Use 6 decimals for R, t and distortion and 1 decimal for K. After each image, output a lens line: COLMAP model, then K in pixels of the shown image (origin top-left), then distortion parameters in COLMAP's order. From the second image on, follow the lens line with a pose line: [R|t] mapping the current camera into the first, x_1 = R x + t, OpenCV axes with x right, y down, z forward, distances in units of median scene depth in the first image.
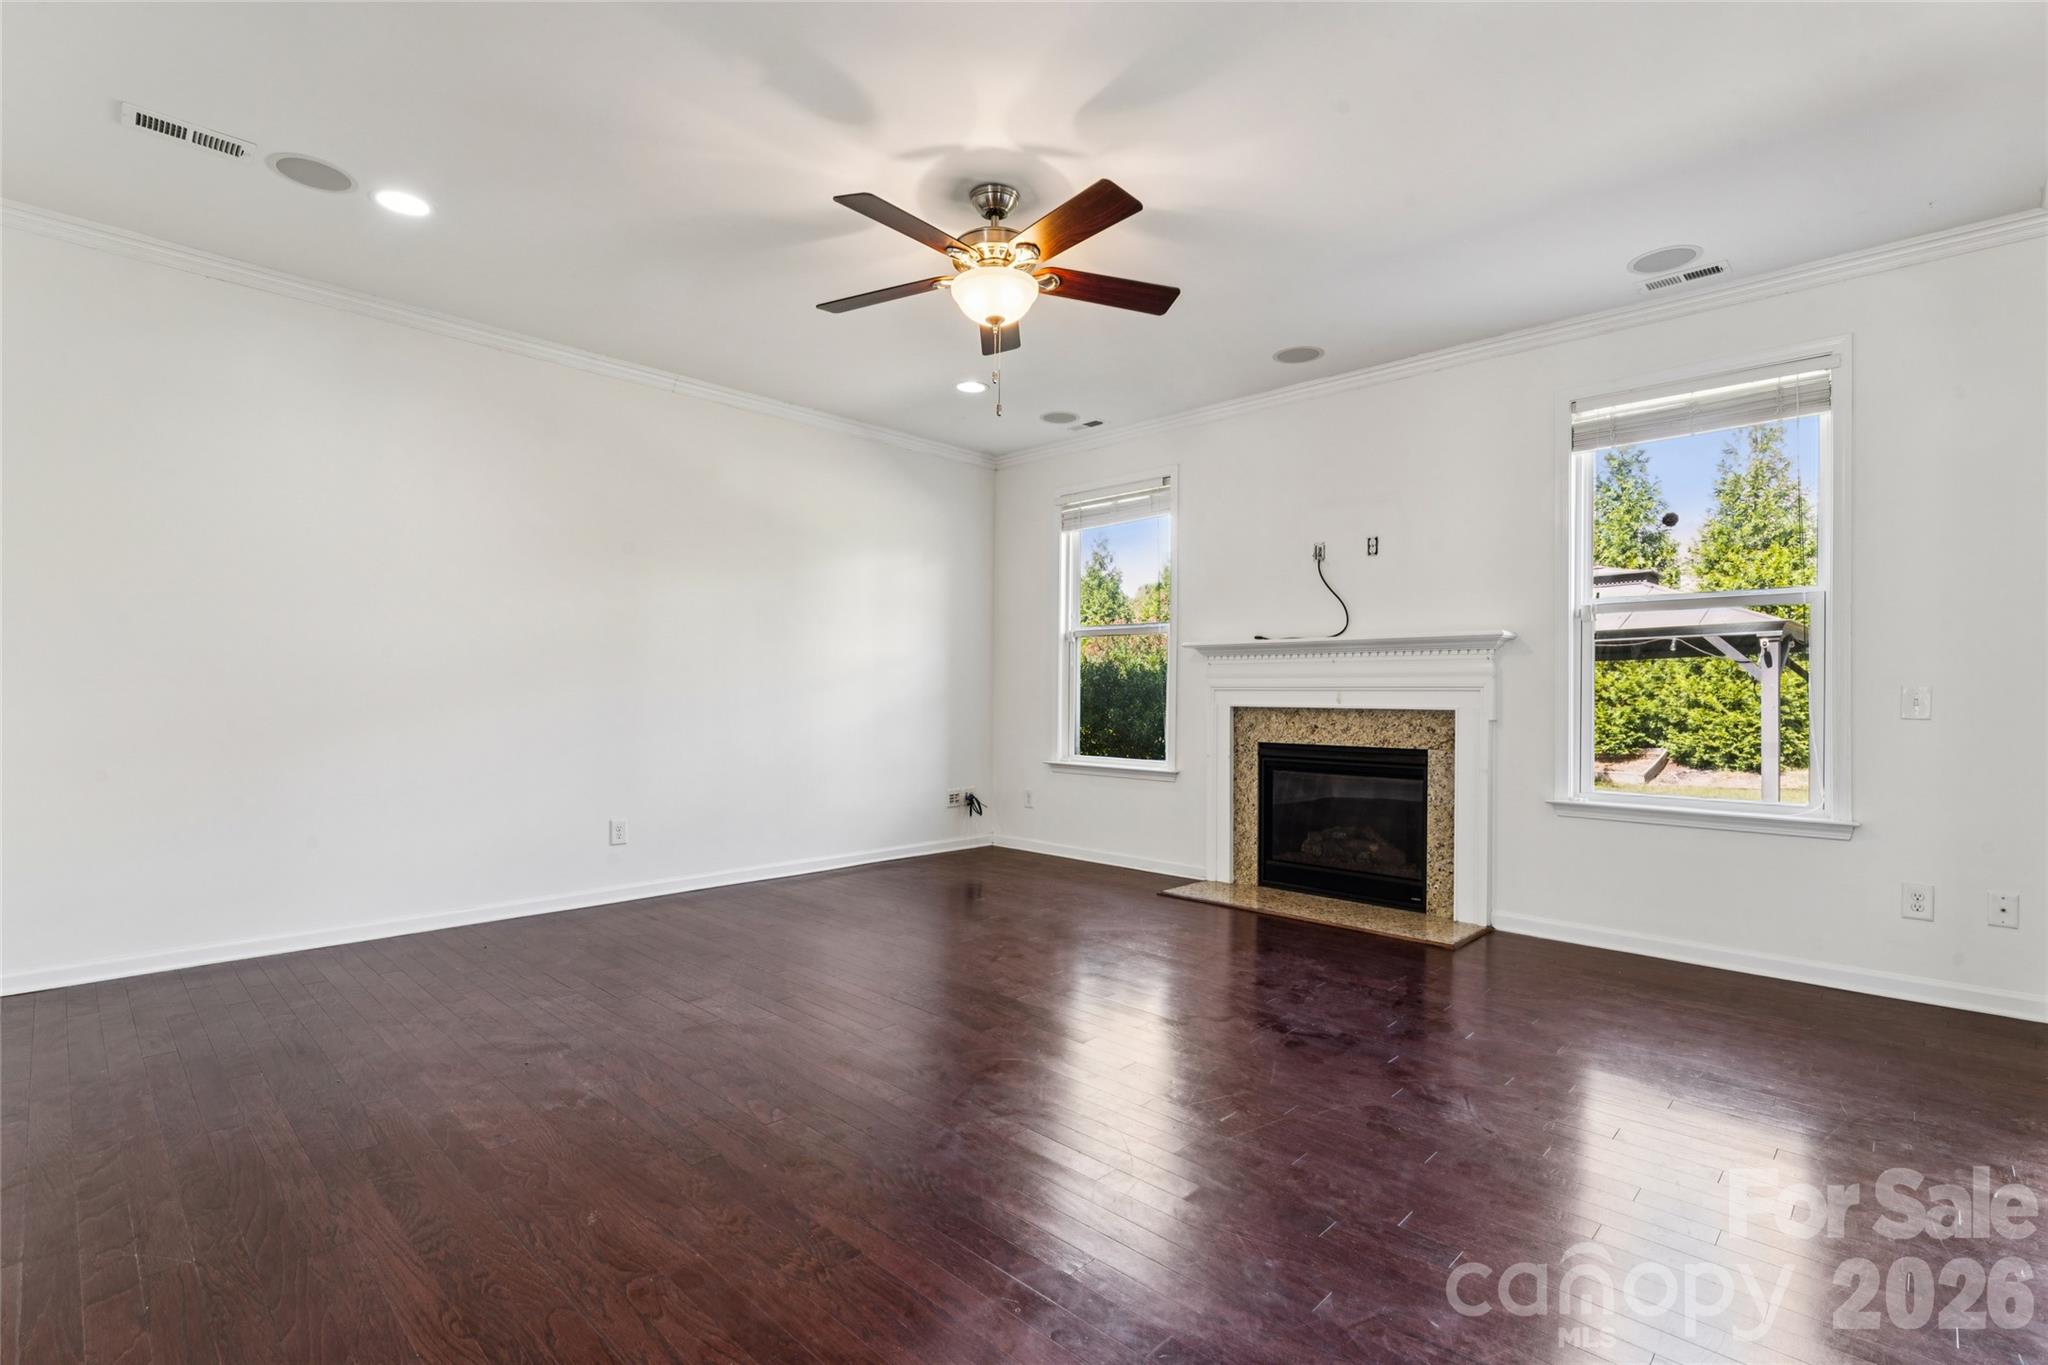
lens RADIAL K [[936.1, 0, 1024.0], [0, 936.1, 682.5], [0, 0, 1]] dist [-0.002108, -0.000287]
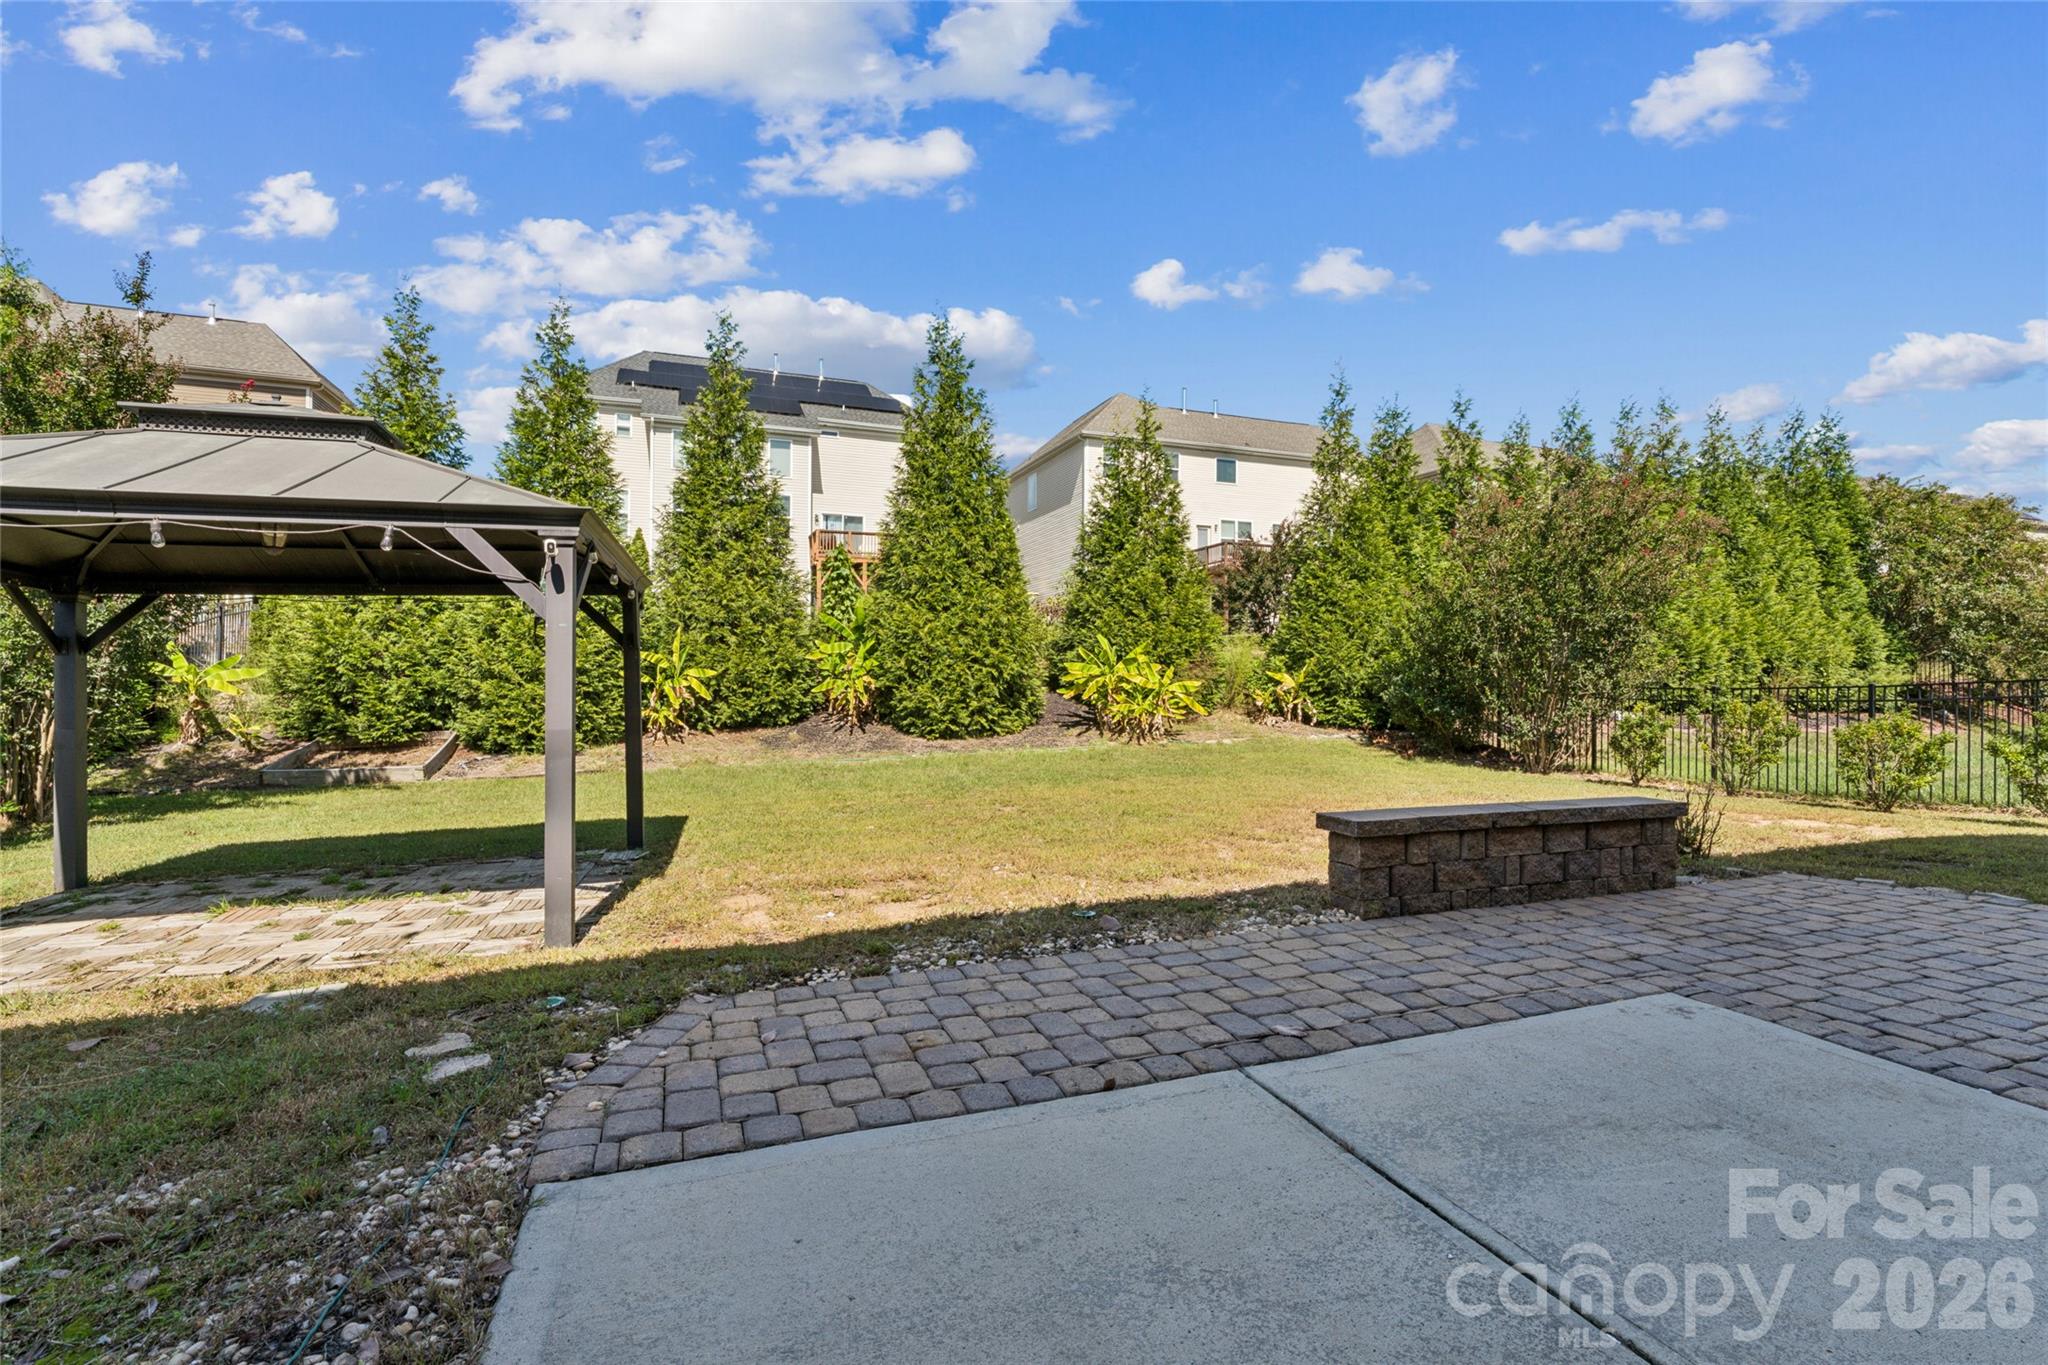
lens RADIAL K [[906.7, 0, 1012.1], [0, 906.7, 681.9], [0, 0, 1]] dist [-0.005313, -0.000380]
pose [[0.431746, -0.009010, 0.901950, 0.681792], [-0.012248, 0.999799, 0.015850, 0.038255], [-0.901912, -0.017890, 0.431549, 0.834791]]
